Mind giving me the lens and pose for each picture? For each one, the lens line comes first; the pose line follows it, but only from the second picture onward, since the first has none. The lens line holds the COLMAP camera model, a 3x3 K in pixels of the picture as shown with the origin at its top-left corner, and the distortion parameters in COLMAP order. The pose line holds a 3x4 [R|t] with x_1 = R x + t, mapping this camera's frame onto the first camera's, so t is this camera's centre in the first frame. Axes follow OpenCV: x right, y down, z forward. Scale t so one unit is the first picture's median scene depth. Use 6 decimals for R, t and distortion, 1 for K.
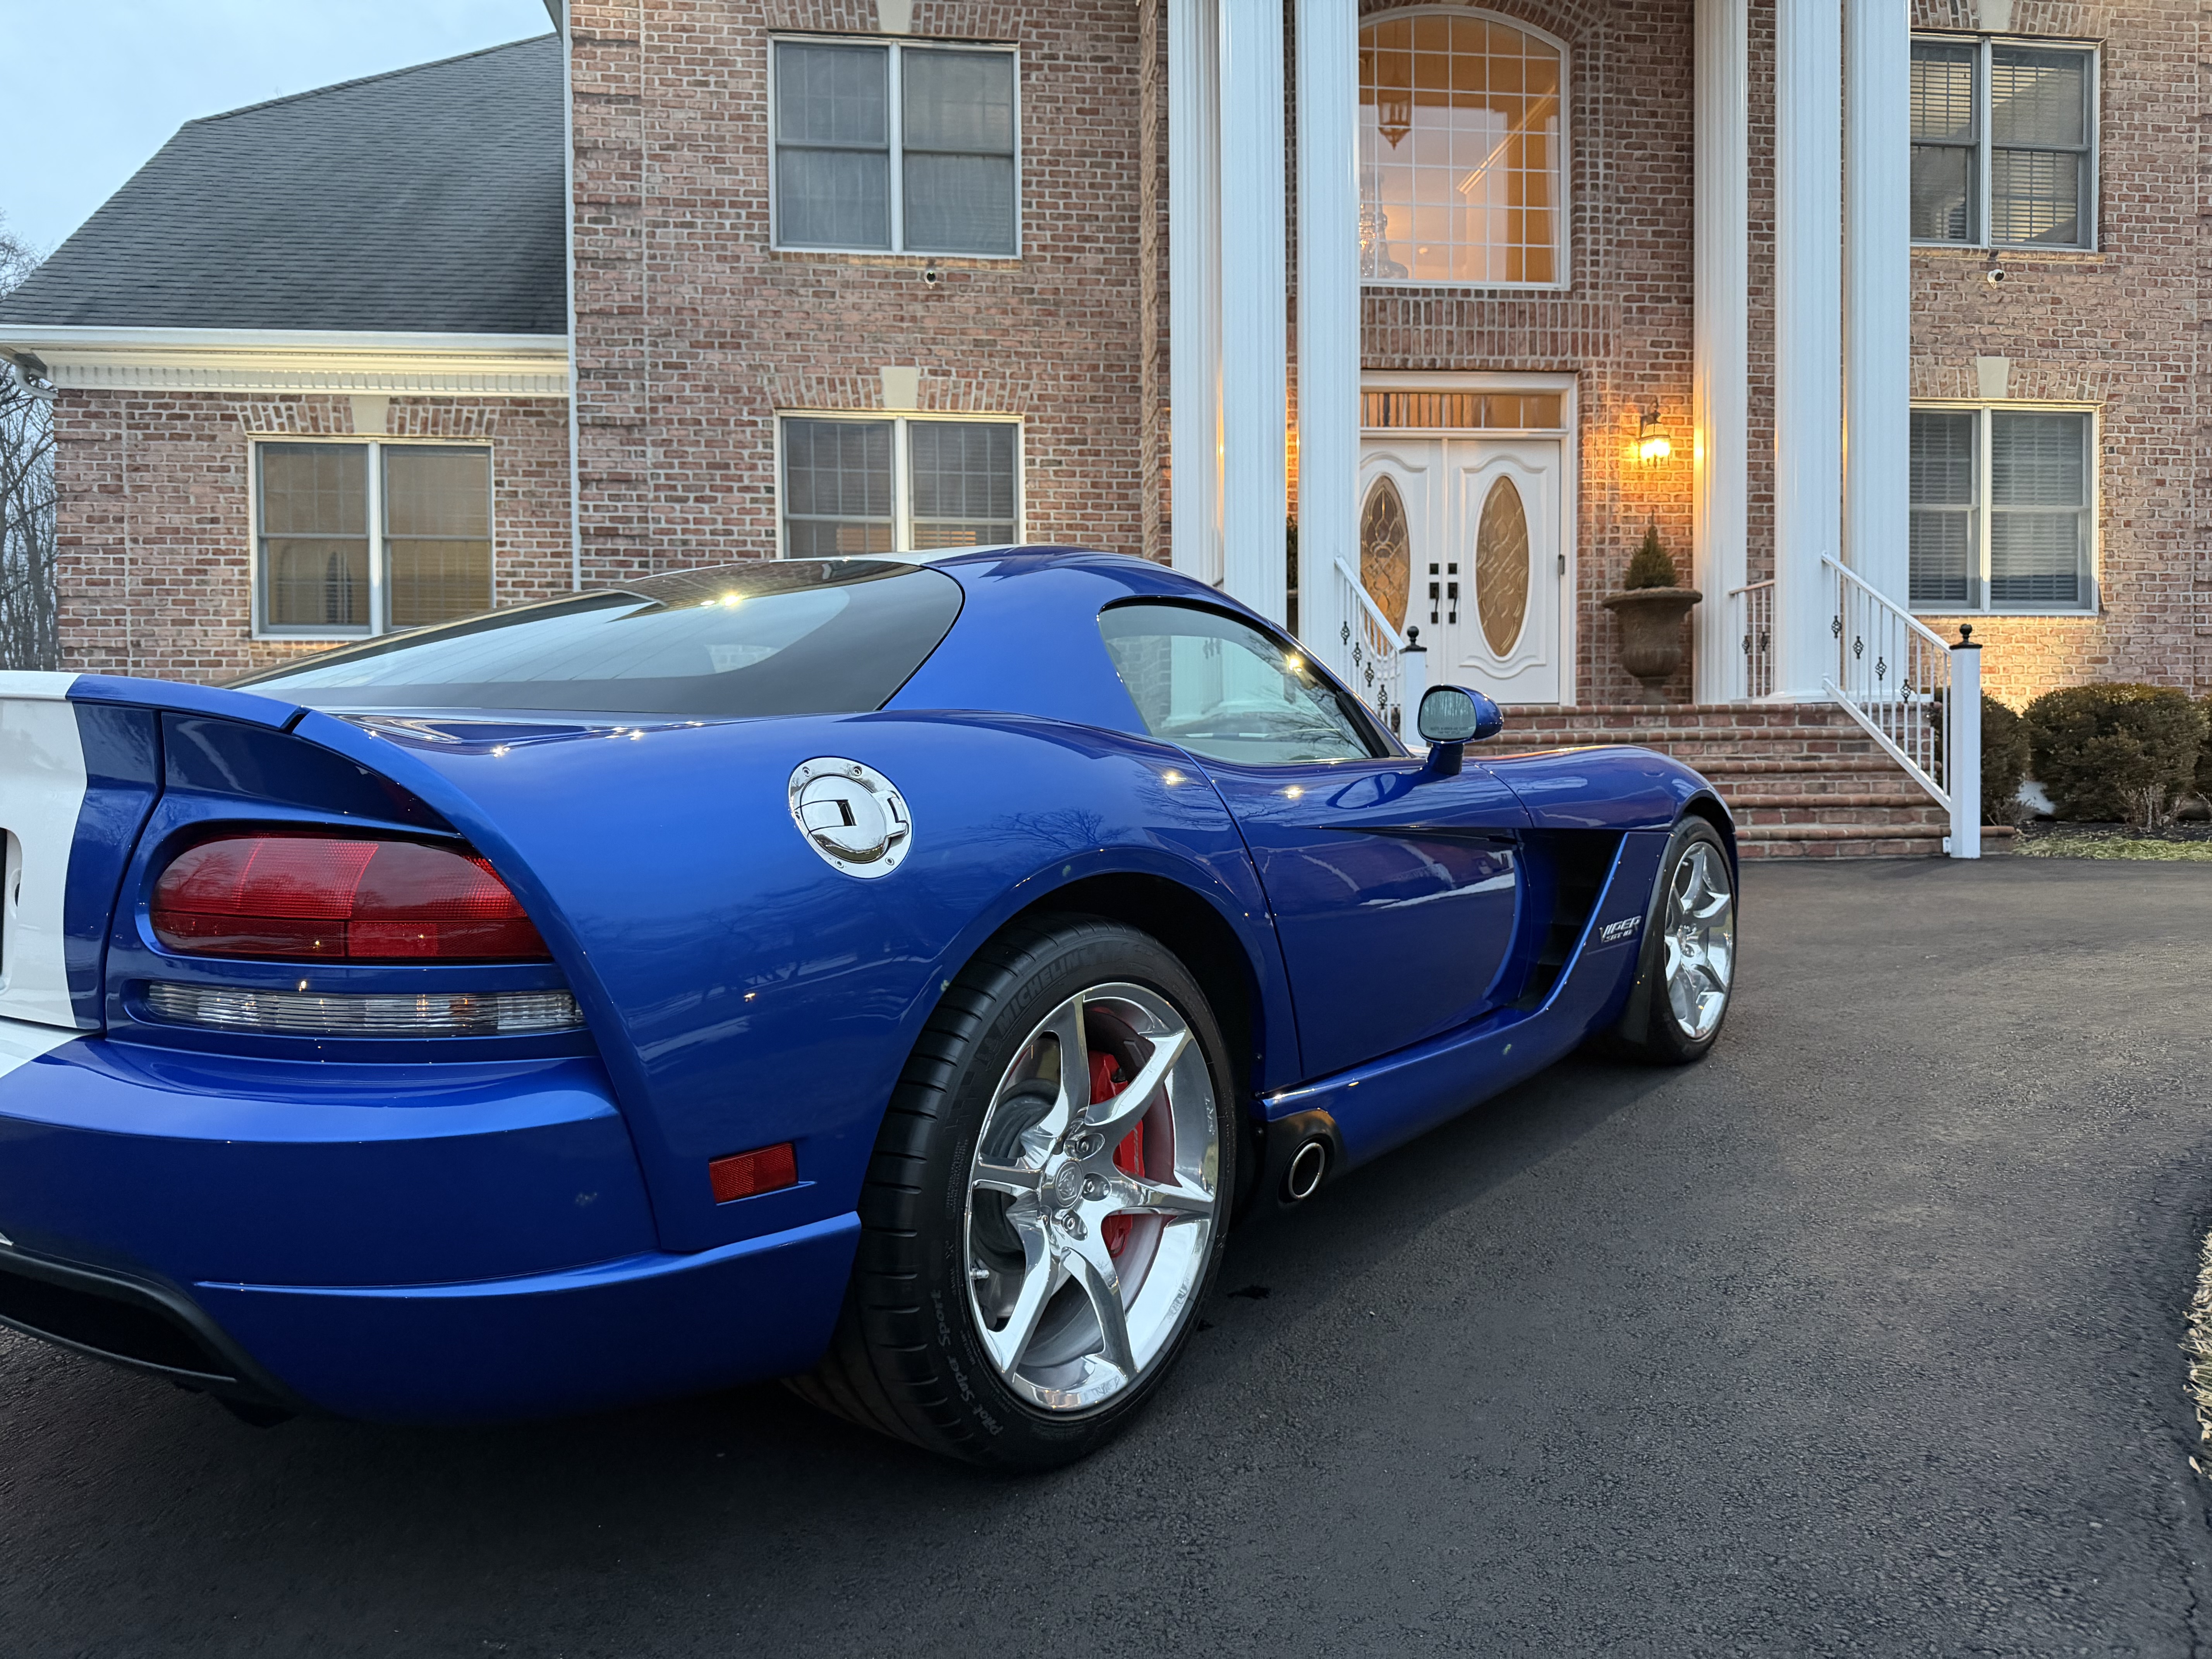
lens RADIAL K [[1596.5, 0, 1106.0], [0, 1596.5, 829.5], [0, 0, 1]] dist [-0.007610, -0.008551]
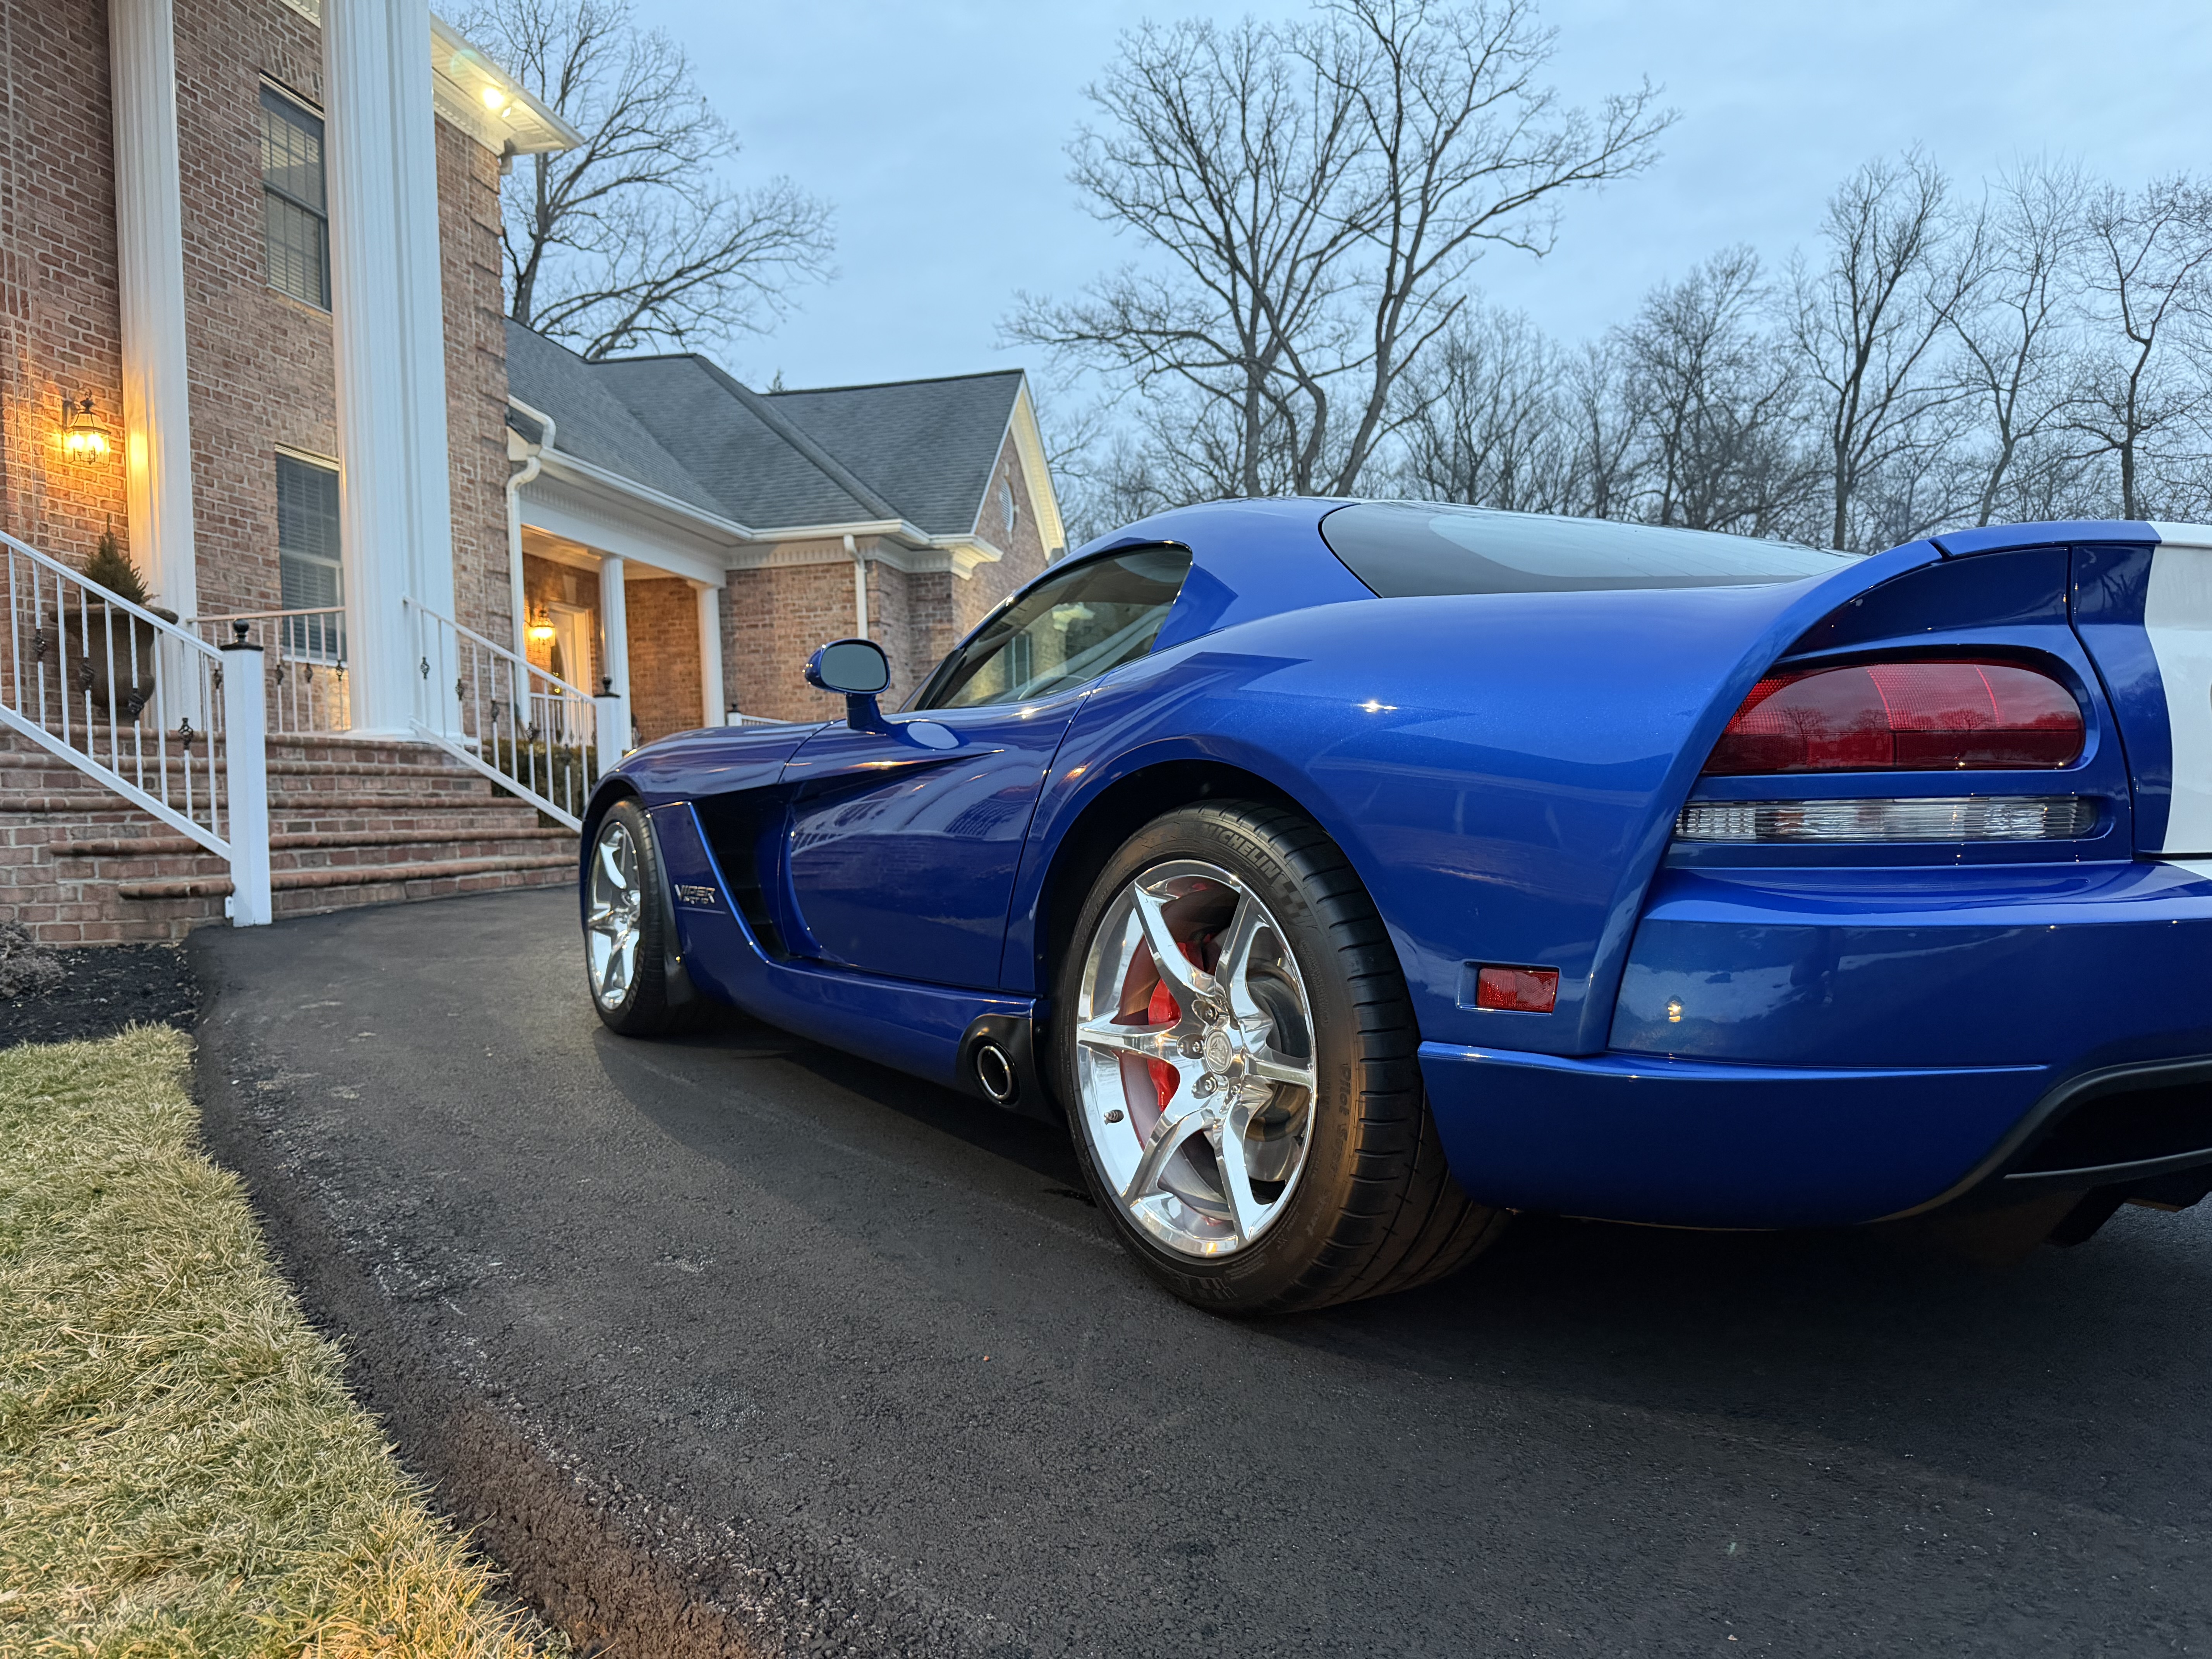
lens RADIAL K [[1546.4, 0, 1104.7], [0, 1546.4, 859.1], [0, 0, 1]] dist [-0.005775, -0.006955]
pose [[0.304845, -0.026142, 0.952043, -0.286822], [0.049975, 0.998685, 0.011420, 0.004925], [-0.951090, 0.044097, 0.305750, 0.228427]]
